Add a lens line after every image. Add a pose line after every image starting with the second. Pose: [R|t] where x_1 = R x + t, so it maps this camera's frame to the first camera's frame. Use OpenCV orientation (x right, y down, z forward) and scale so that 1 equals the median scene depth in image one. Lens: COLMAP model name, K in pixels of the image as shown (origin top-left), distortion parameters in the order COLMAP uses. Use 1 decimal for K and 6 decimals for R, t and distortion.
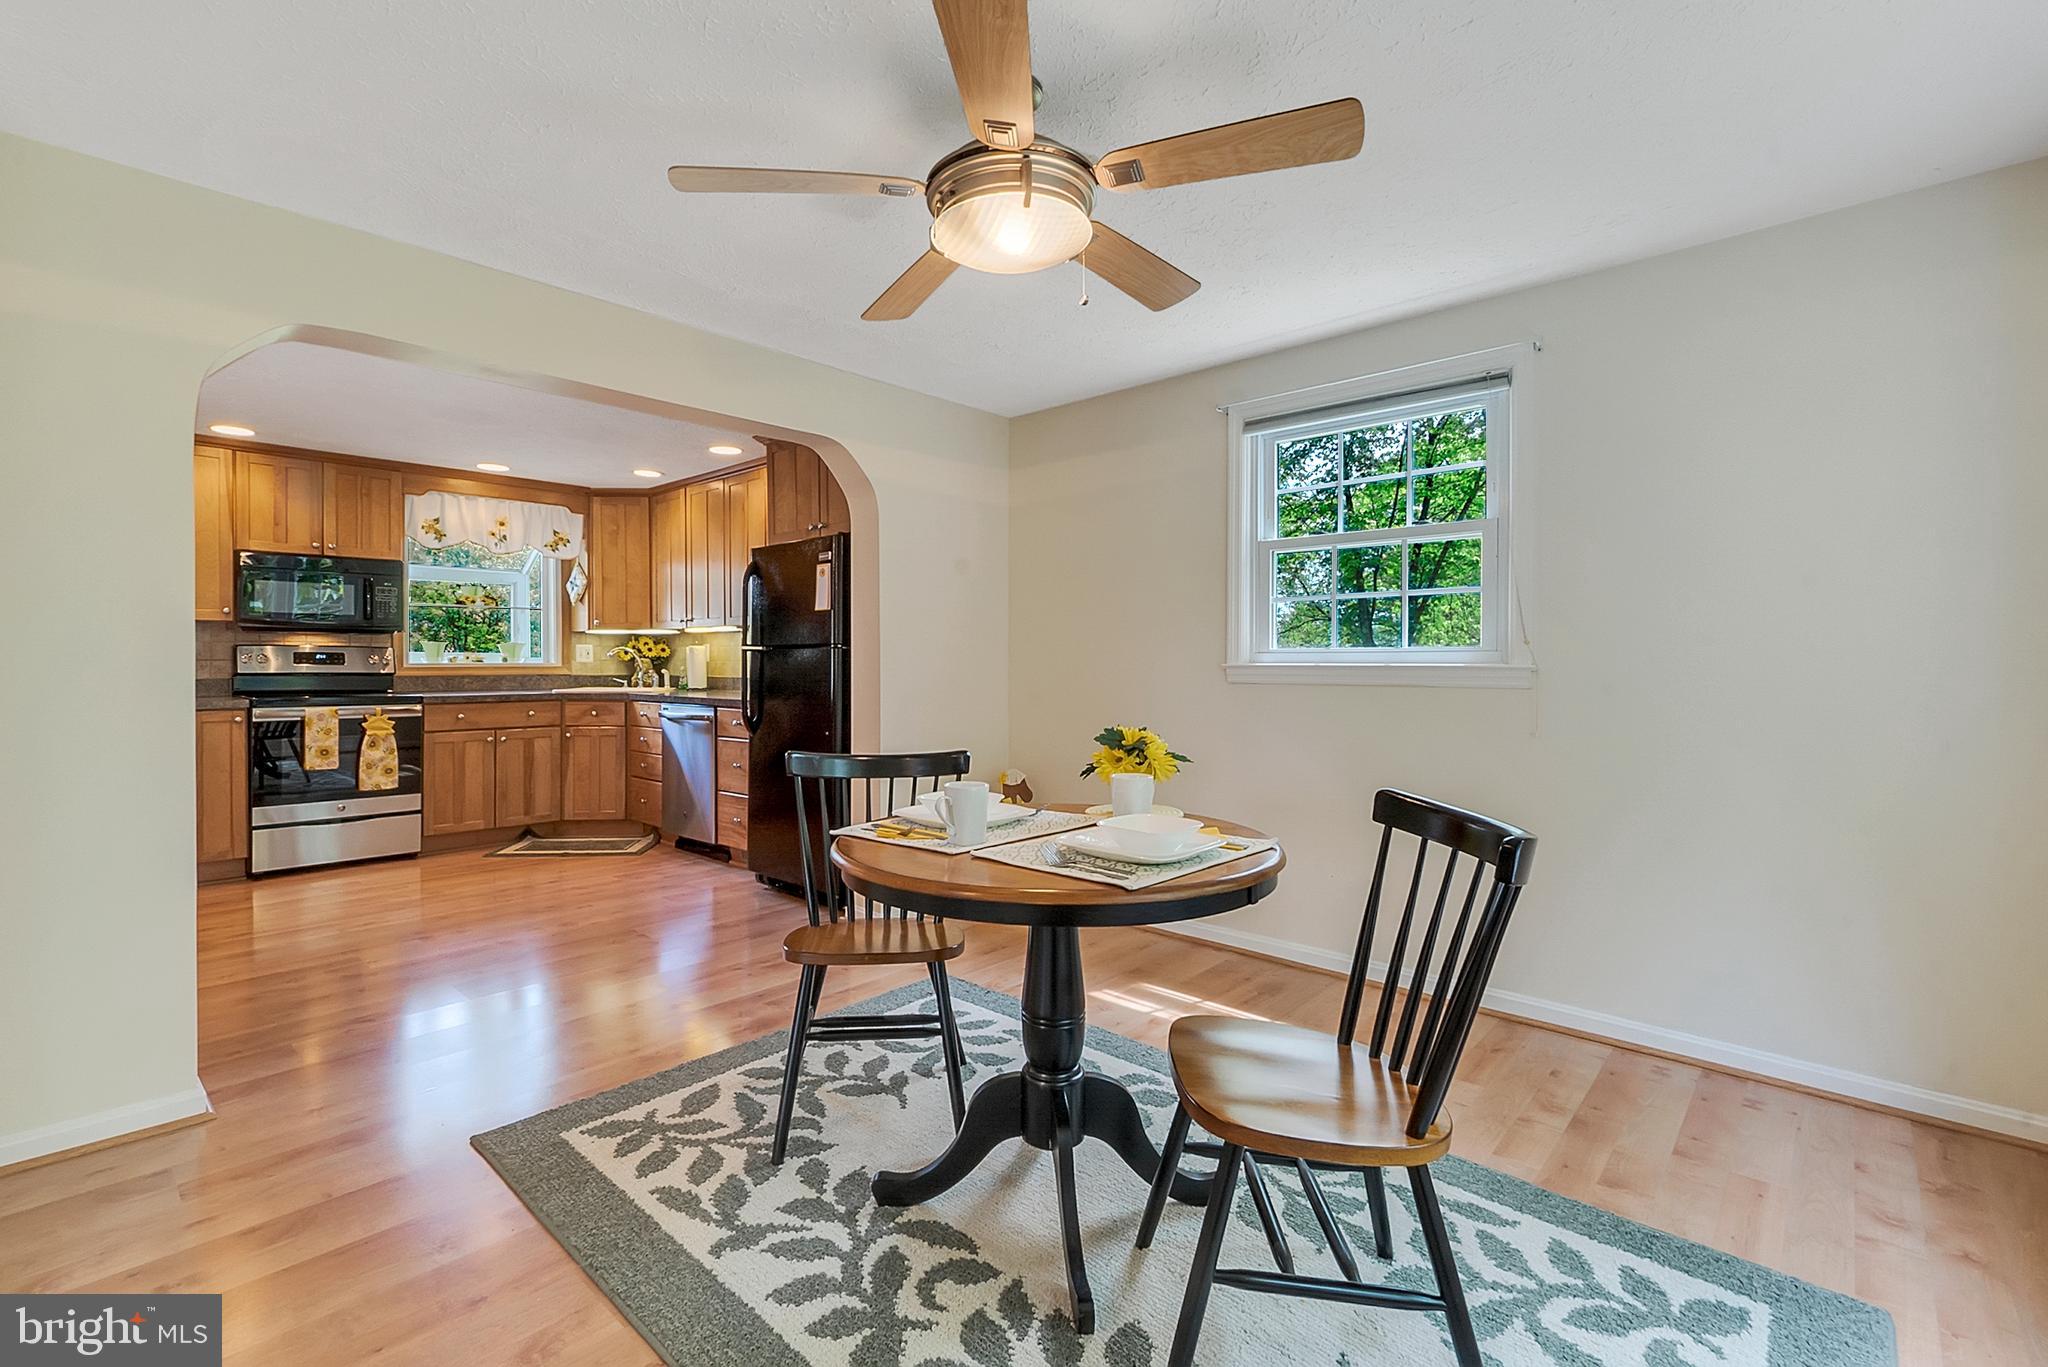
lens RADIAL K [[910.8, 0, 1014.9], [0, 910.8, 668.4], [0, 0, 1]] dist [0.014212, -0.000461]
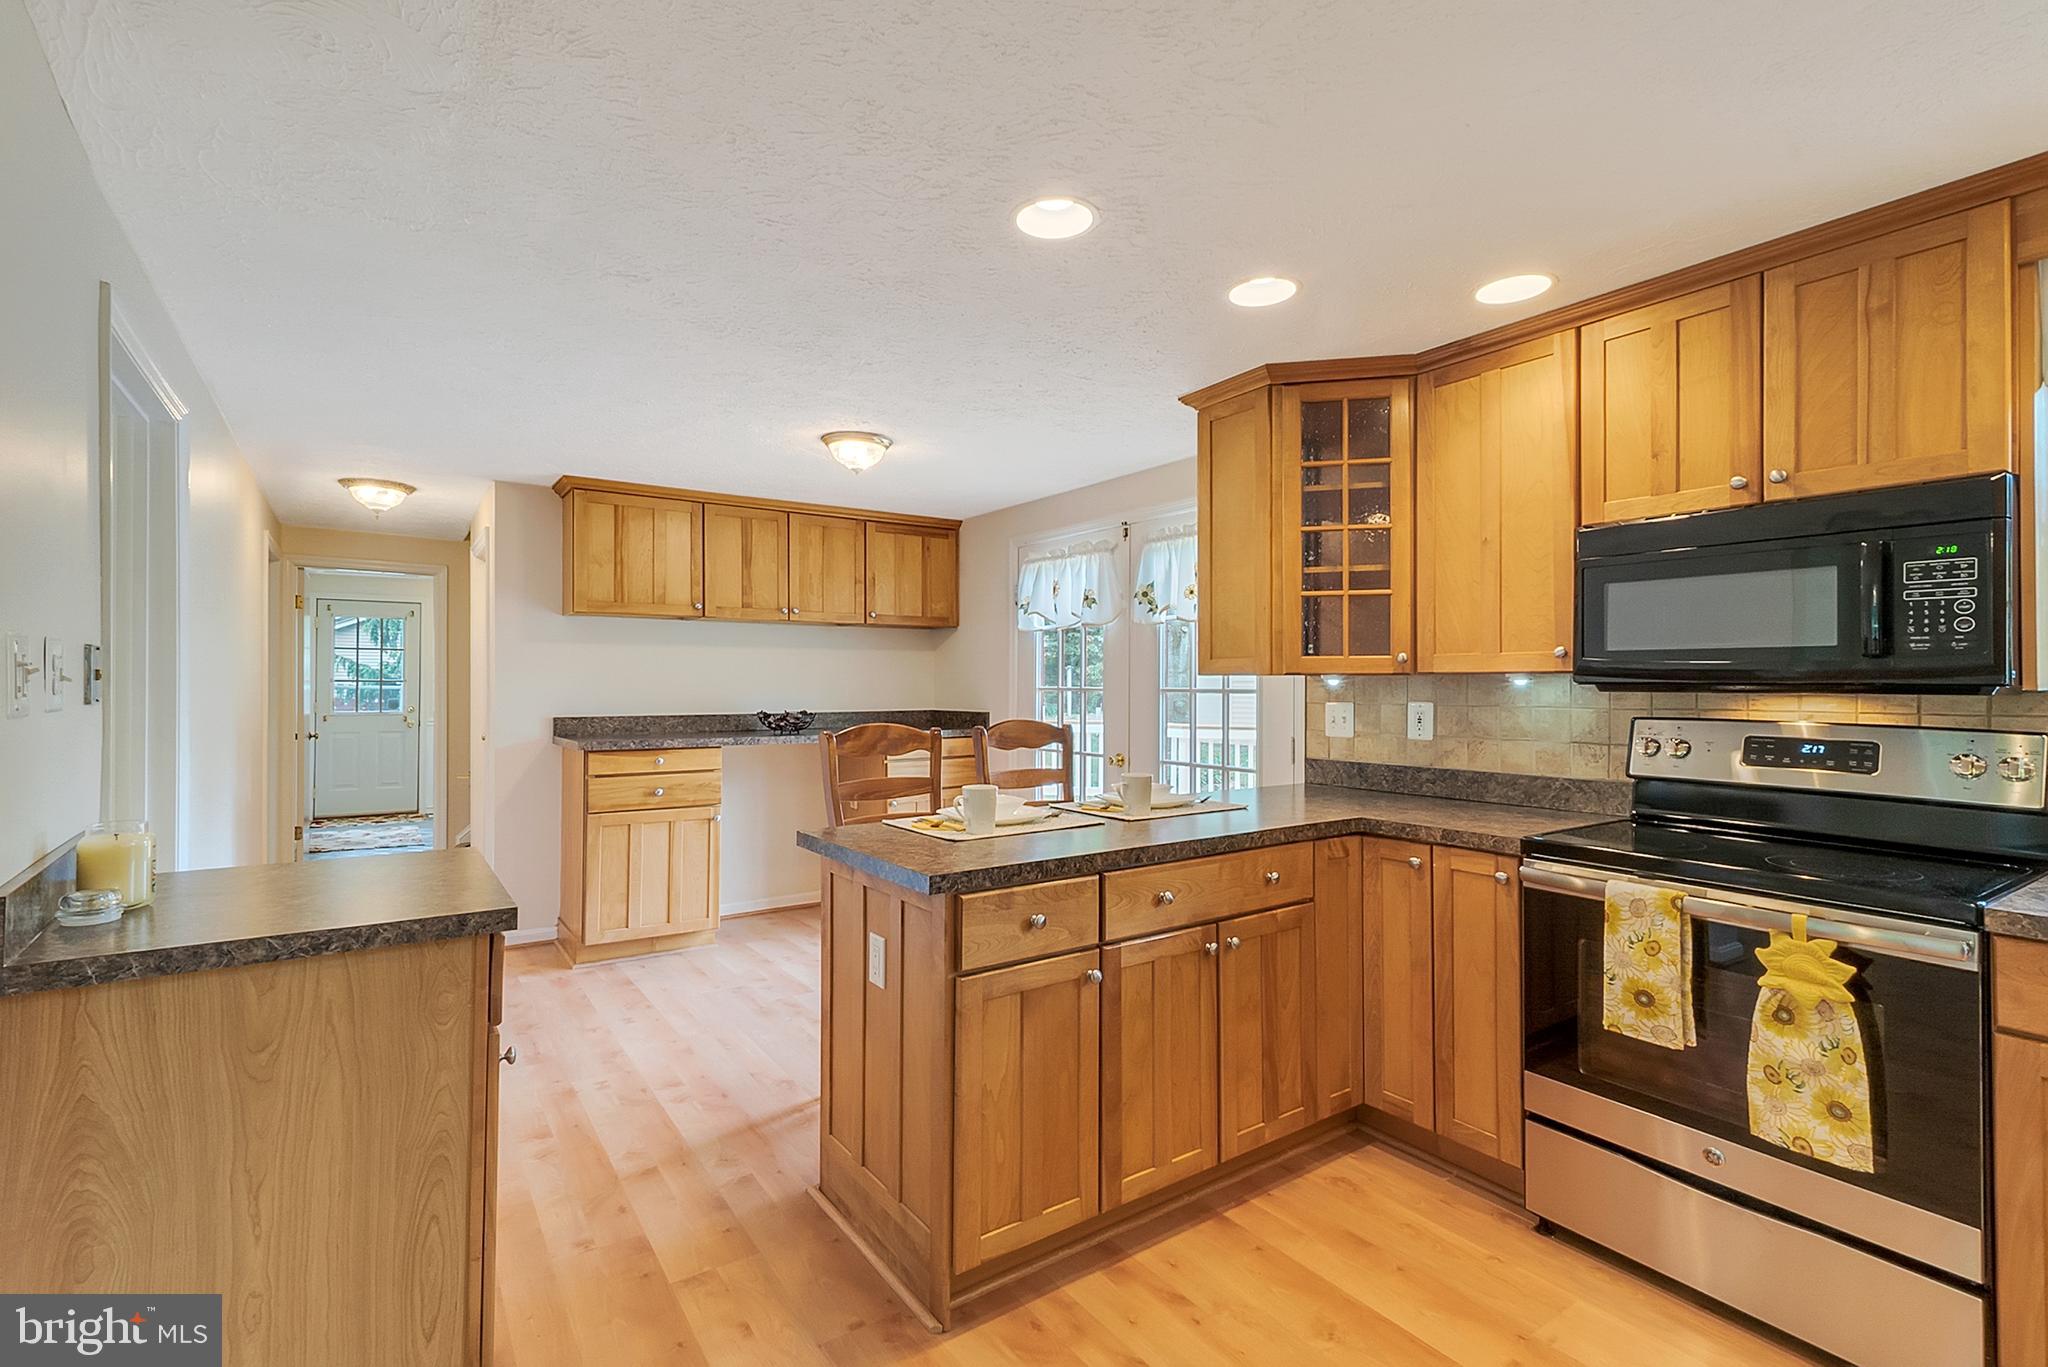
lens RADIAL K [[910.8, 0, 1028.1], [0, 910.8, 679.7], [0, 0, 1]] dist [0.014212, -0.000461]
pose [[-0.208257, -0.009290, -0.978030, -0.291251], [-0.022353, 0.999739, -0.004736, -0.036099], [0.977819, 0.020876, -0.208411, 0.774326]]
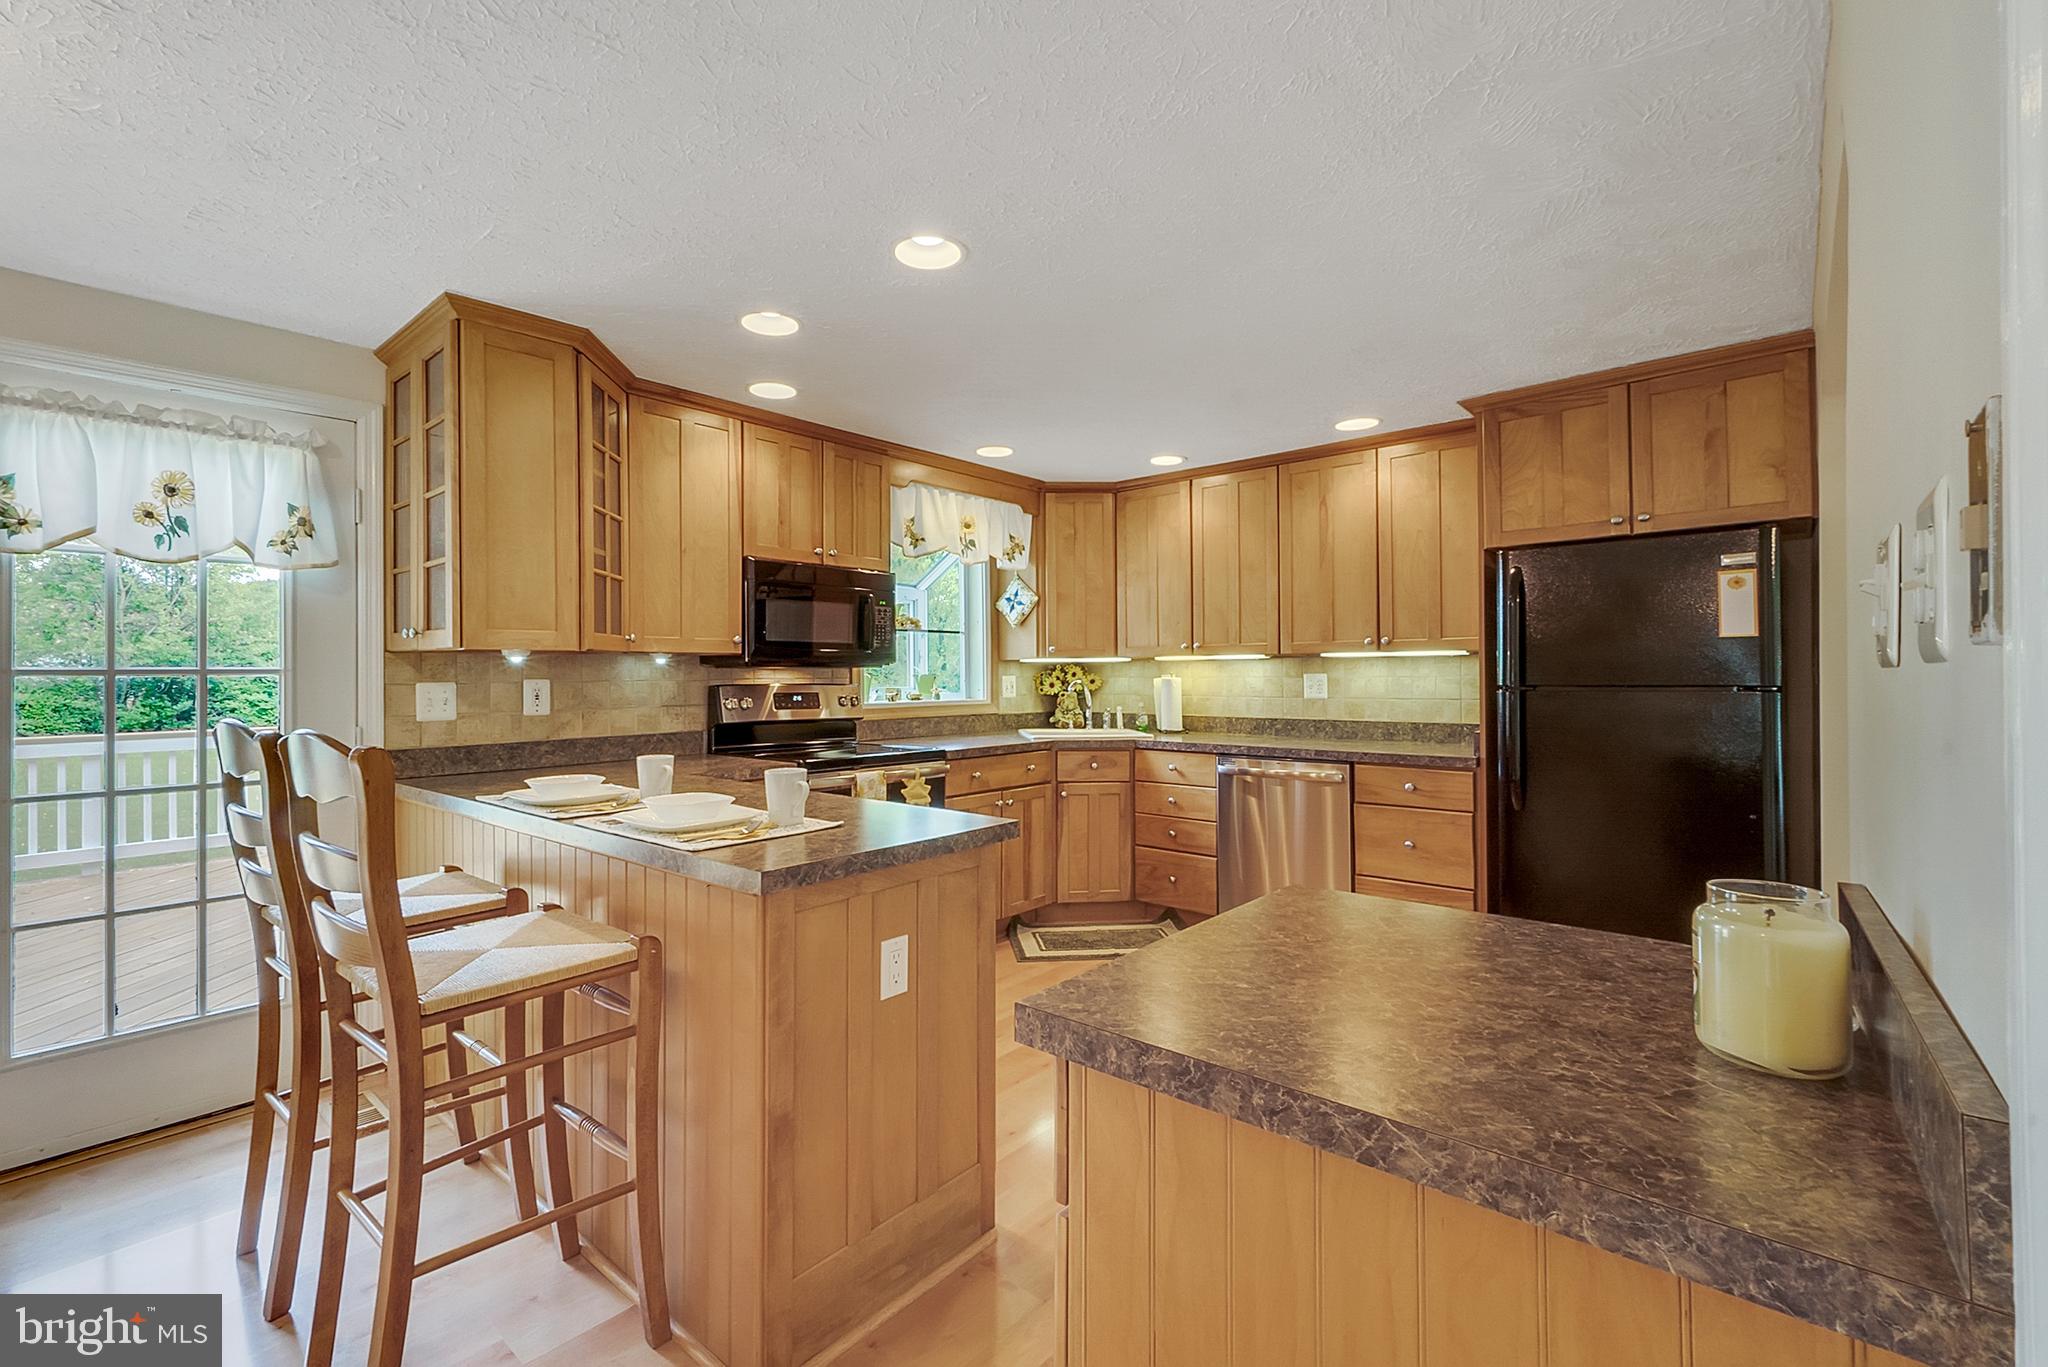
lens RADIAL K [[910.8, 0, 1029.4], [0, 910.8, 673.6], [0, 0, 1]] dist [0.014212, -0.000461]
pose [[0.999354, -0.005995, 0.035444, -0.617201], [0.006423, 0.999908, -0.011957, -0.024157], [-0.035369, 0.012177, 0.999300, 0.250866]]
